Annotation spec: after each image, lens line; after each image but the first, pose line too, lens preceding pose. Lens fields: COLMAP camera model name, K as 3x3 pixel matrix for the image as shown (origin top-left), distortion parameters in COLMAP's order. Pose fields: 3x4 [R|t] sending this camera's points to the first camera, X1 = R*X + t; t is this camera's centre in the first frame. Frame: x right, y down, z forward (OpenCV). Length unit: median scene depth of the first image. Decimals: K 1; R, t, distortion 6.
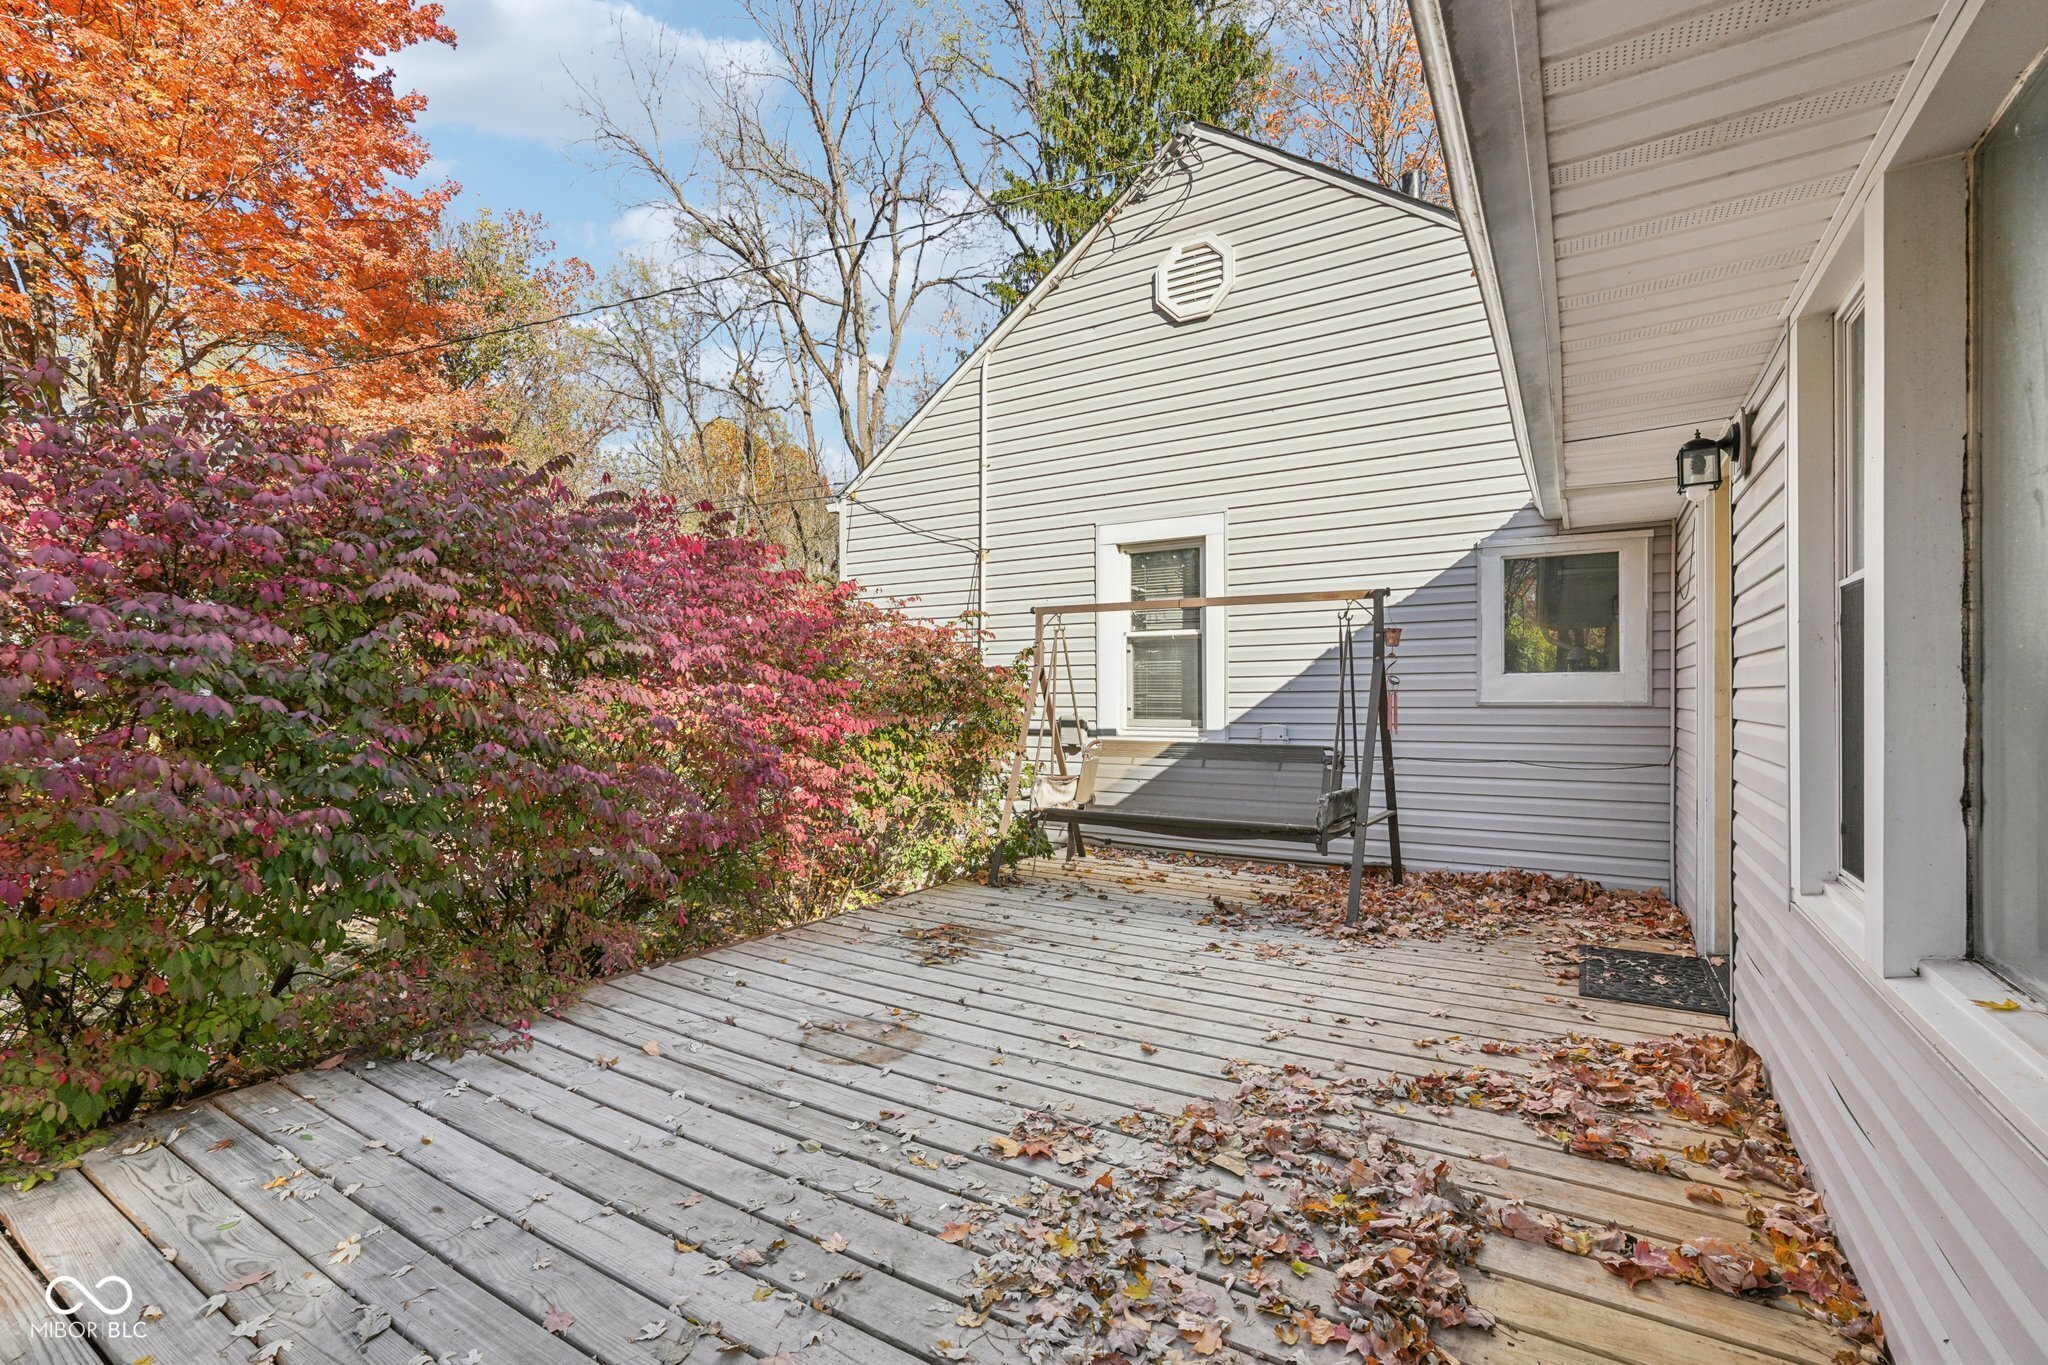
lens RADIAL K [[912.4, 0, 1015.5], [0, 912.4, 695.8], [0, 0, 1]] dist [-0.015933, 0.005067]
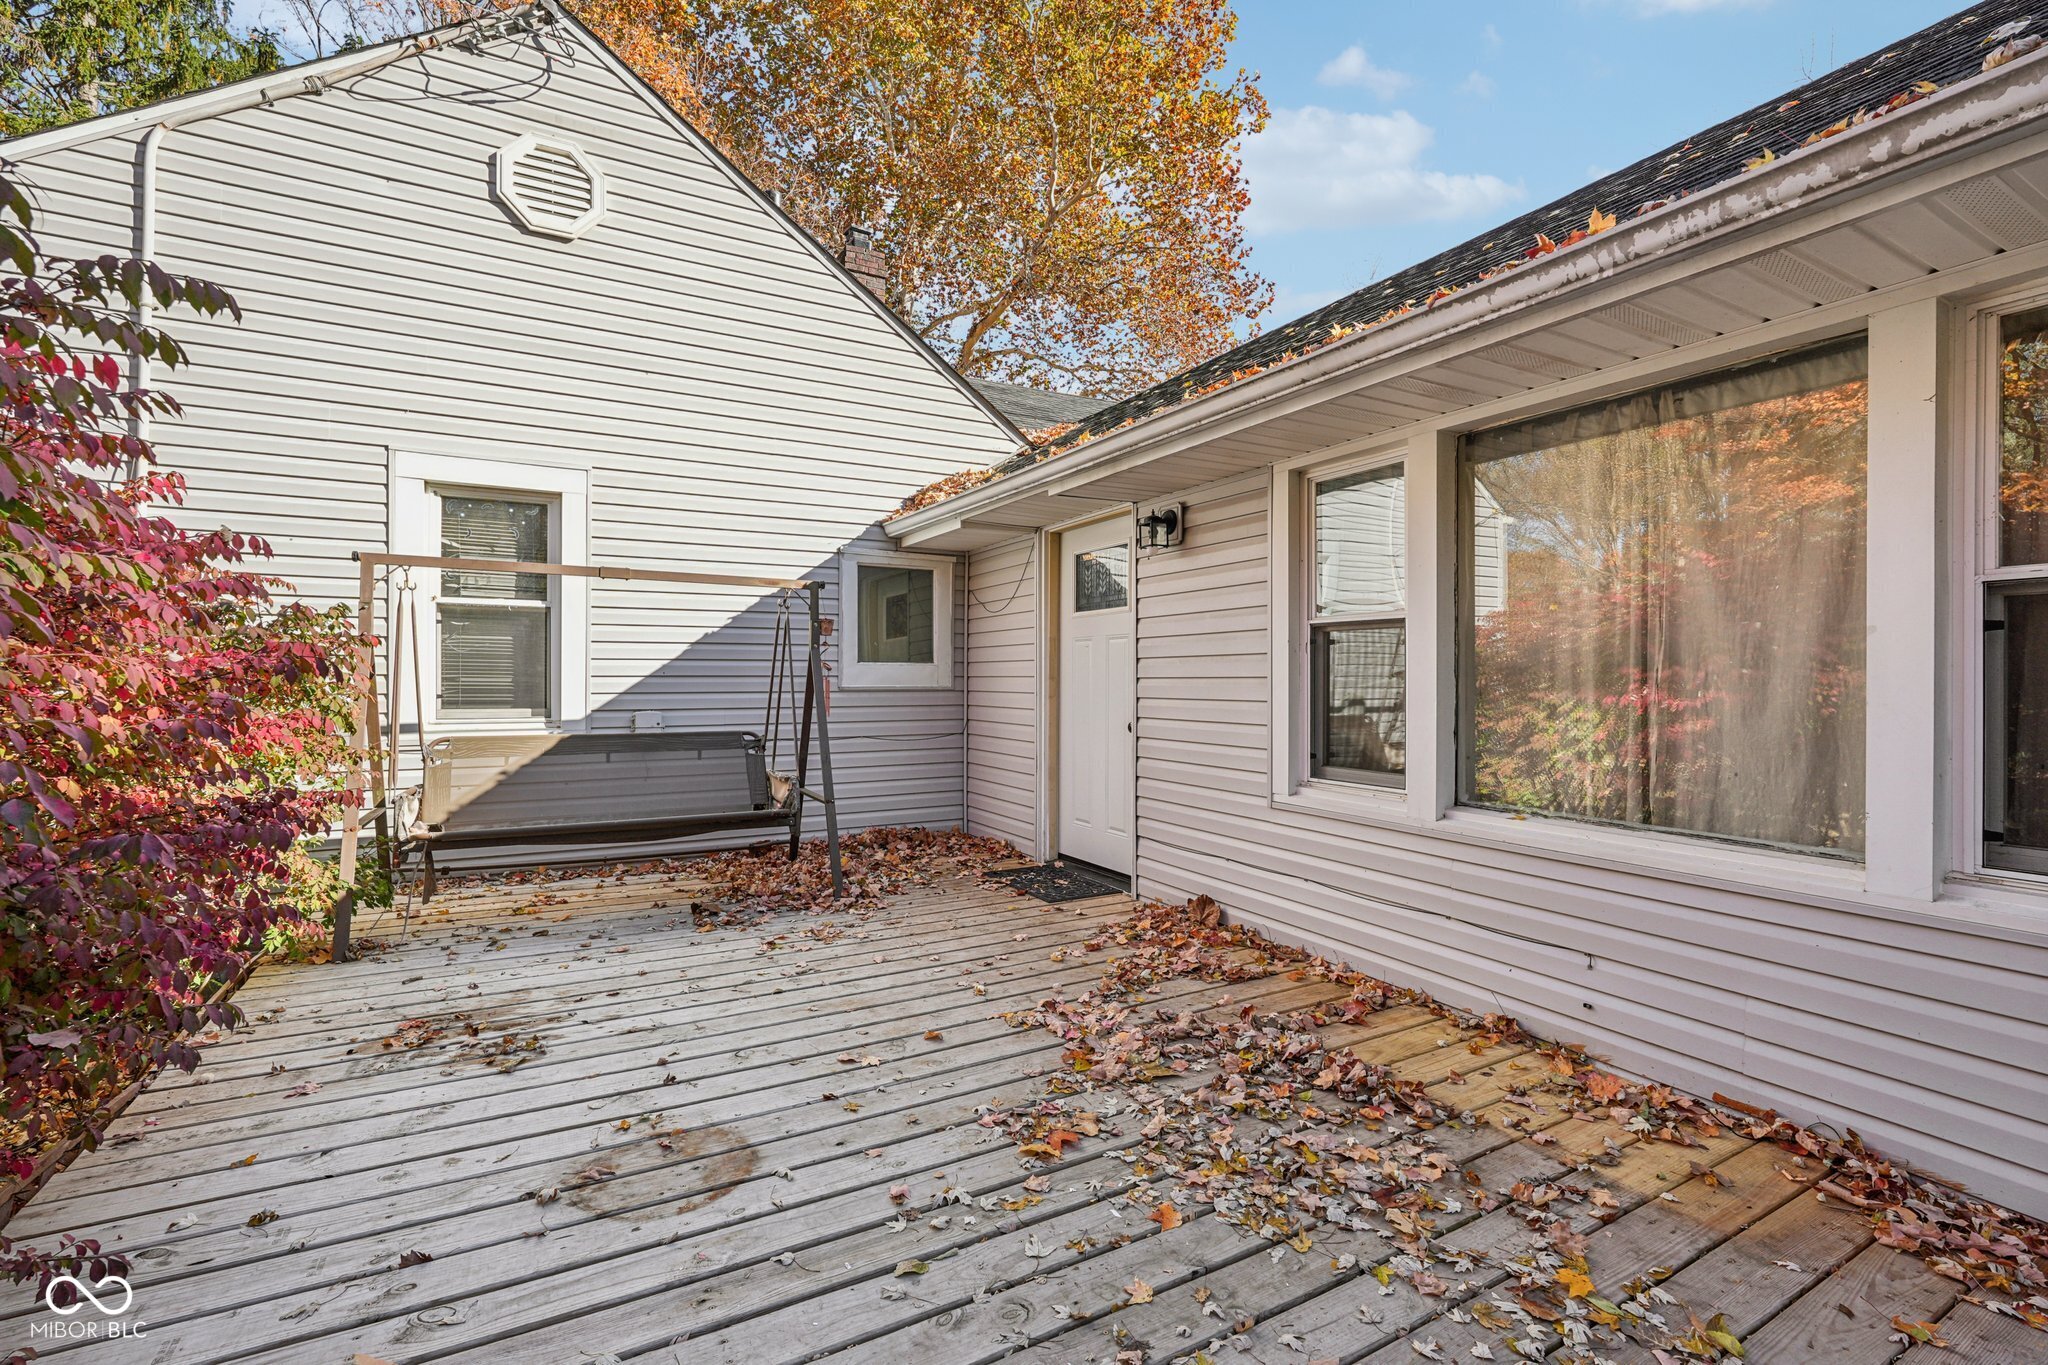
lens RADIAL K [[912.4, 0, 1015.6], [0, 912.4, 678.5], [0, 0, 1]] dist [-0.015933, 0.005067]
pose [[0.478607, 0.006291, 0.878007, -0.491233], [-0.005468, 0.999976, -0.004184, -0.000020], [-0.878012, -0.002799, 0.478630, 0.318129]]
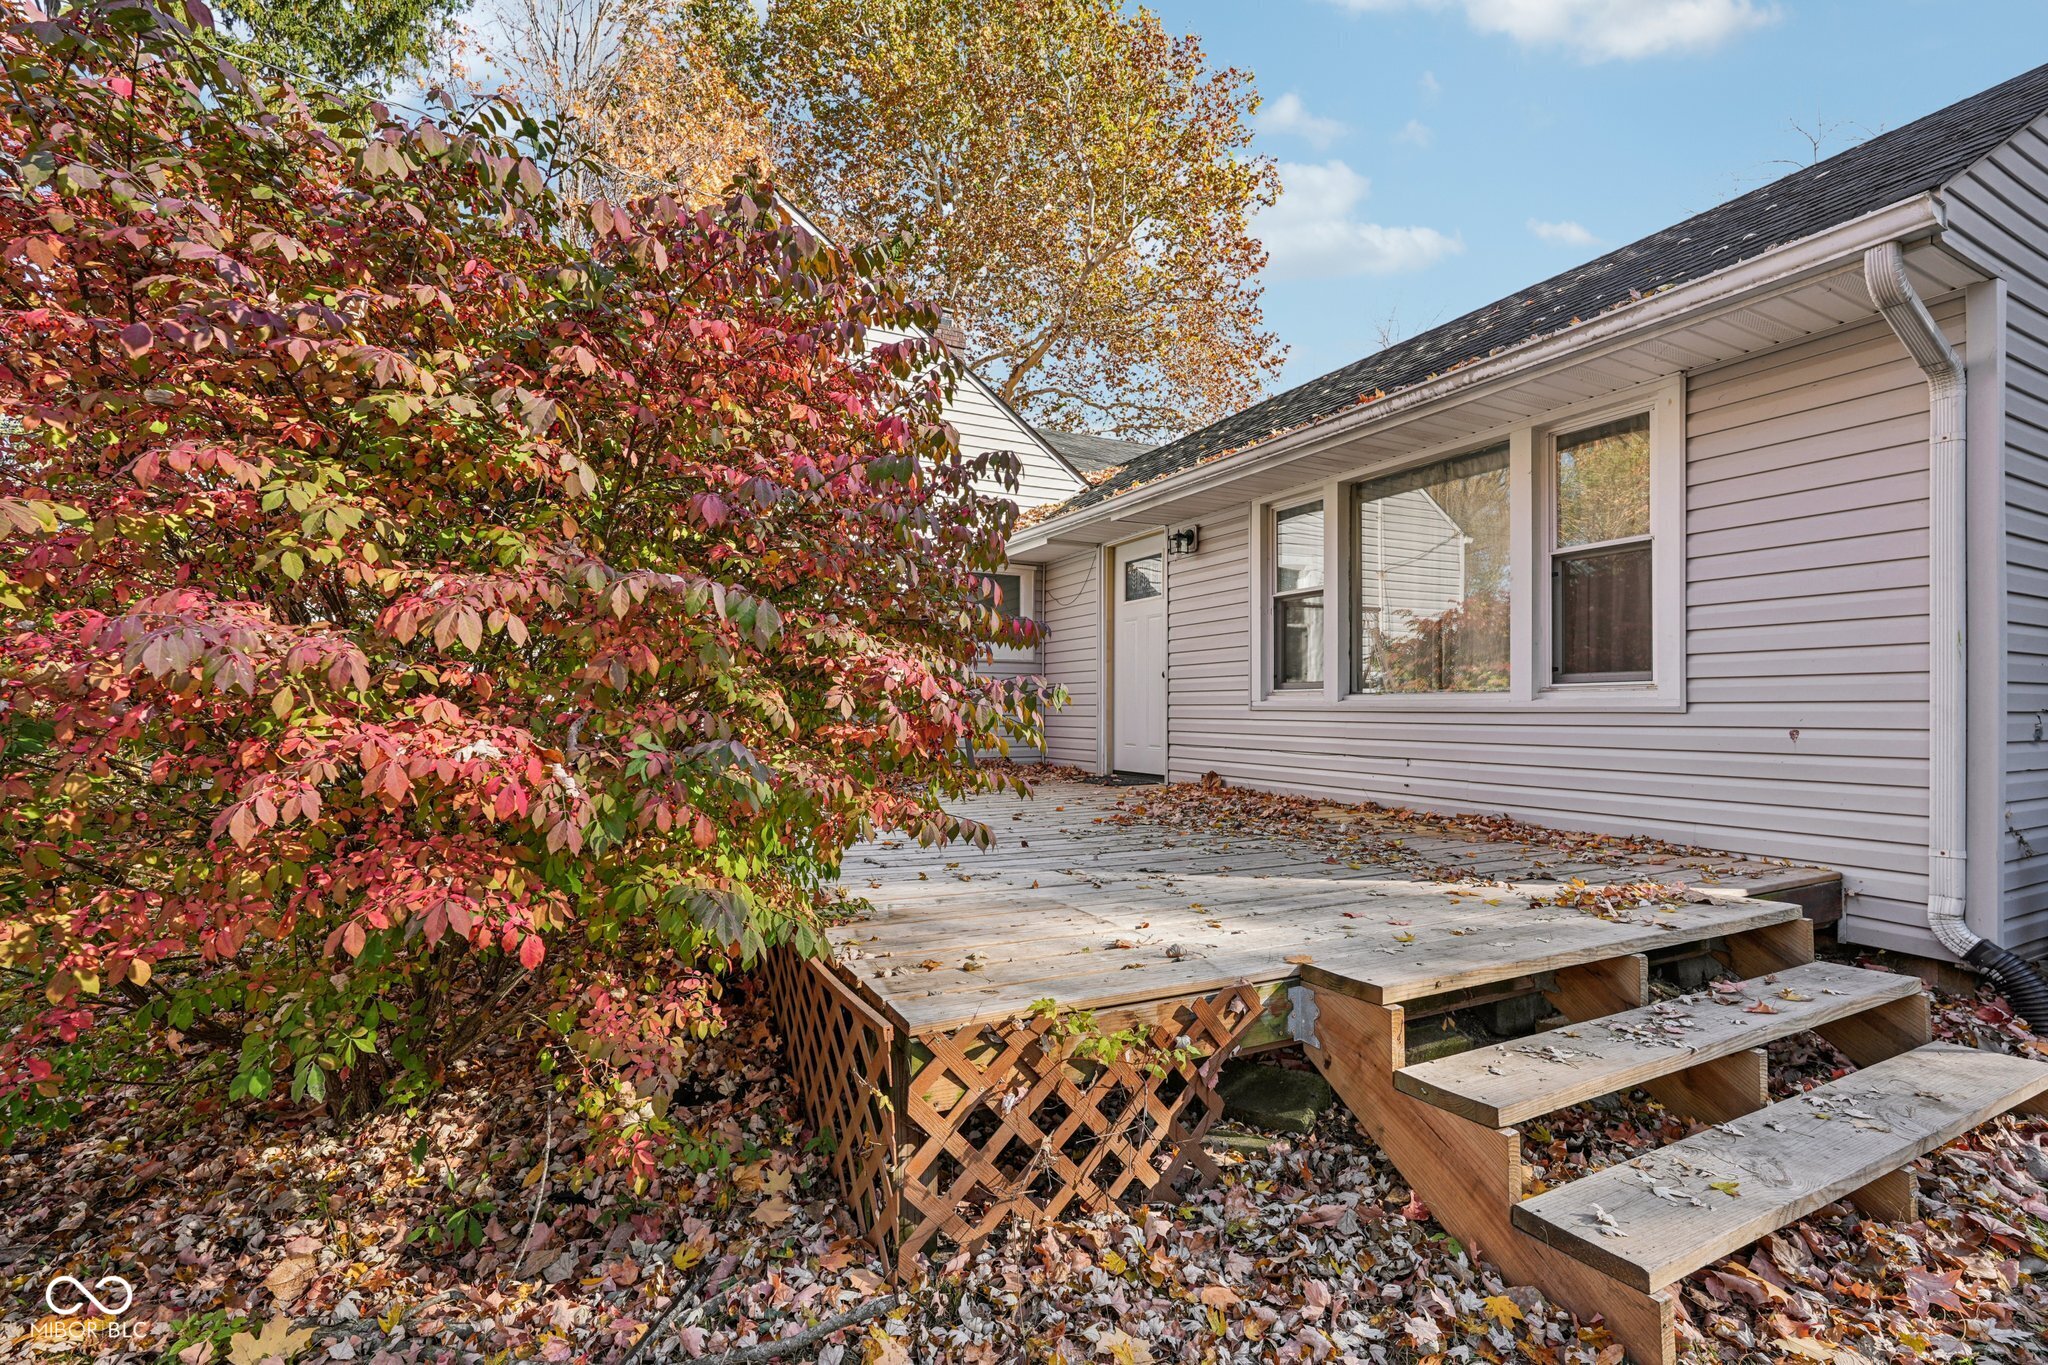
lens RADIAL K [[912.4, 0, 1034.7], [0, 912.4, 696.6], [0, 0, 1]] dist [-0.015933, 0.005067]
pose [[0.487734, 0.017957, 0.872807, -1.015767], [-0.005908, 0.999833, -0.017269, 0.123337], [-0.872972, 0.003266, 0.487759, 0.121051]]
